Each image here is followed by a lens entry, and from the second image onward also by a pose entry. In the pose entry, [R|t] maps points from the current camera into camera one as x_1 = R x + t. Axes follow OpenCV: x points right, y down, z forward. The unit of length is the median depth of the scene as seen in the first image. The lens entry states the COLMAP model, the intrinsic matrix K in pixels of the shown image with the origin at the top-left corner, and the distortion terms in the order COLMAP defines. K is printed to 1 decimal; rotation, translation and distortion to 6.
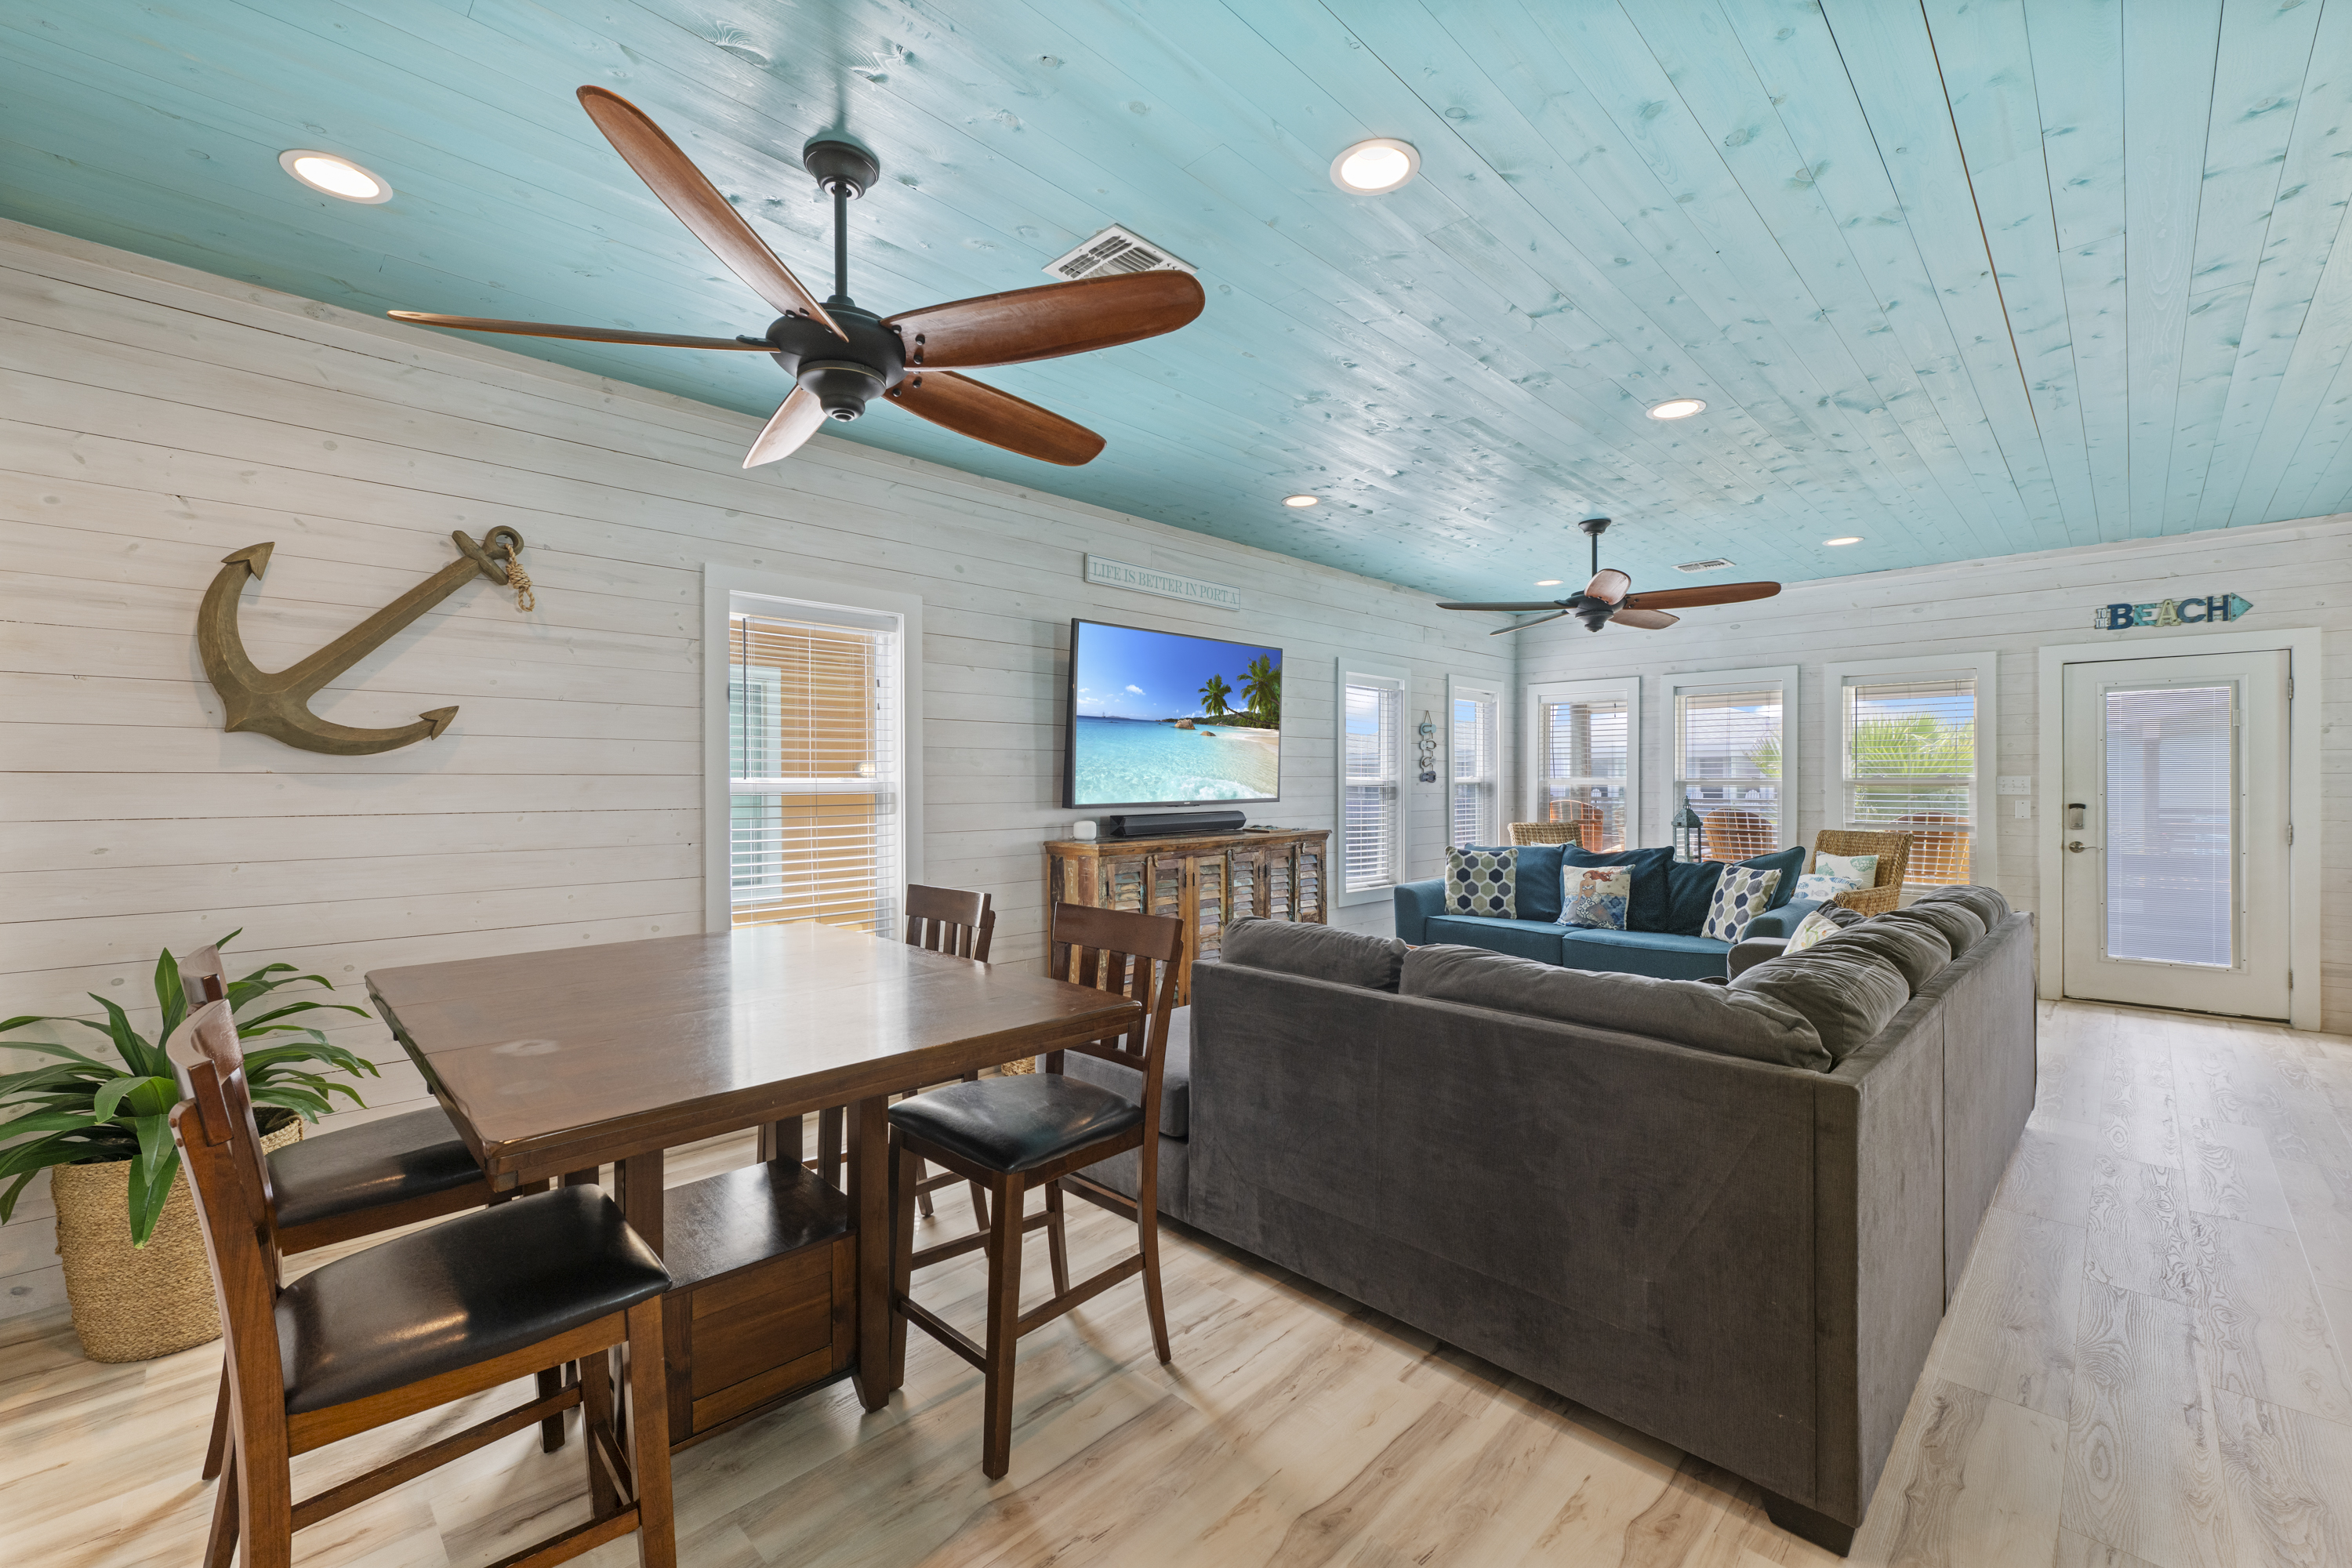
lens RADIAL K [[959.5, 0, 1177.0], [0, 959.5, 791.1], [0, 0, 1]] dist [0.000082, -0.000755]
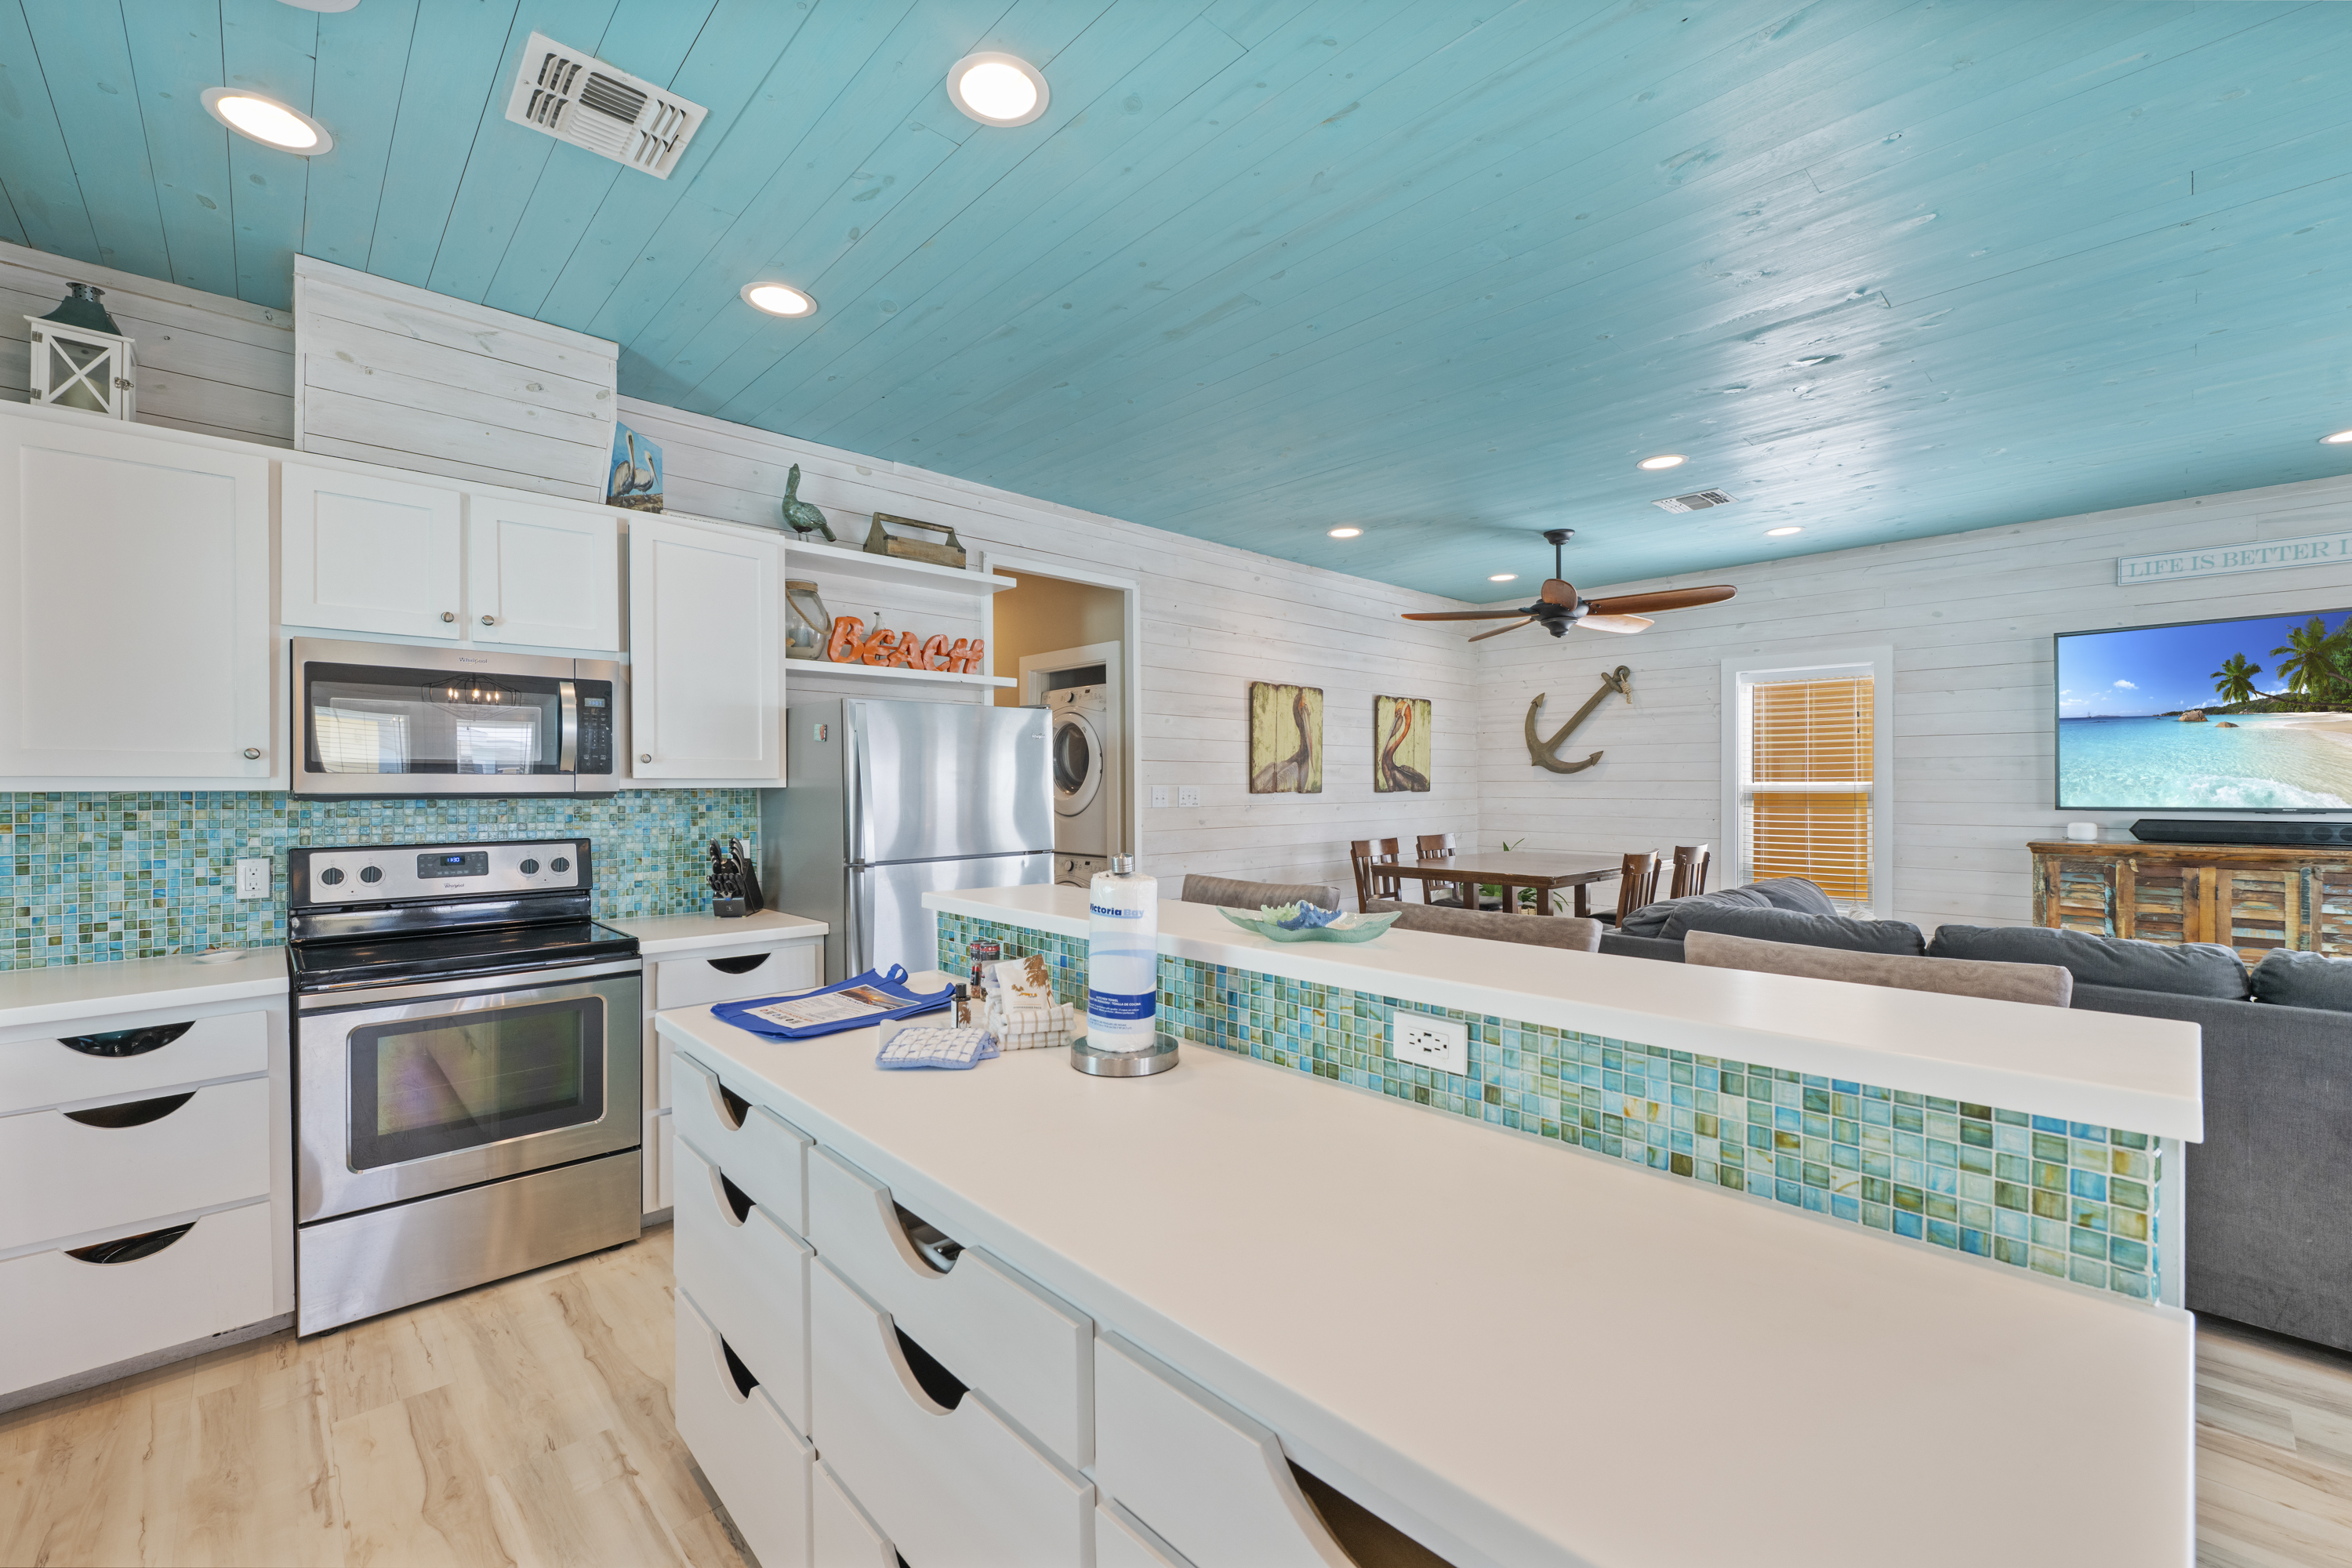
lens RADIAL K [[959.5, 0, 1175.0], [0, 959.5, 784.3], [0, 0, 1]] dist [0.000082, -0.000755]
pose [[-0.032900, 0.002482, -0.999456, 0.899293], [-0.006220, 0.999977, 0.002688, -0.005880], [0.999439, 0.006306, -0.032884, 0.043660]]
